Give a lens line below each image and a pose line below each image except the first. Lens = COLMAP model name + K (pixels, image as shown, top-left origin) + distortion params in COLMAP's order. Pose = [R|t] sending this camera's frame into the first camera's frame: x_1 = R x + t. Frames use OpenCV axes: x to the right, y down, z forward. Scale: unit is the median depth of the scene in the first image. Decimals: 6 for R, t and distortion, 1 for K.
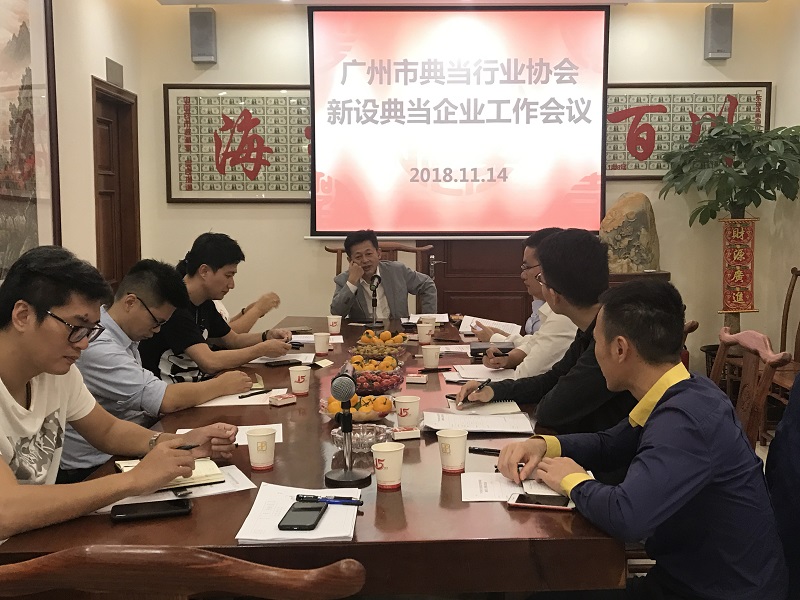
lens RADIAL K [[915.4, 0, 400.0], [0, 915.4, 300.0], [0, 0, 1]] dist [0.133557, -0.465063]
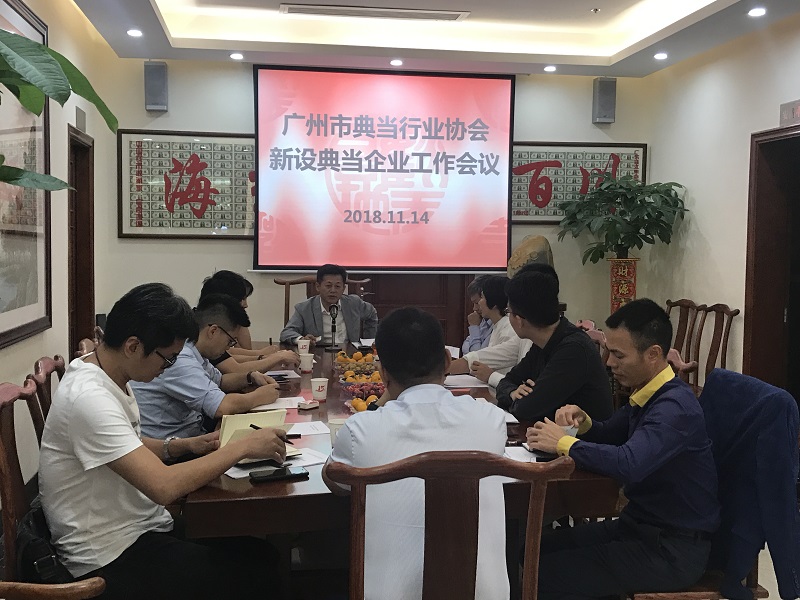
lens RADIAL K [[915.4, 0, 400.0], [0, 915.4, 300.0], [0, 0, 1]] dist [0.133557, -0.465063]
pose [[0.988238, 0.003751, 0.152877, -0.092826], [0.001448, 0.999425, -0.033882, 0.004726], [-0.152916, 0.033705, 0.987664, -0.118496]]
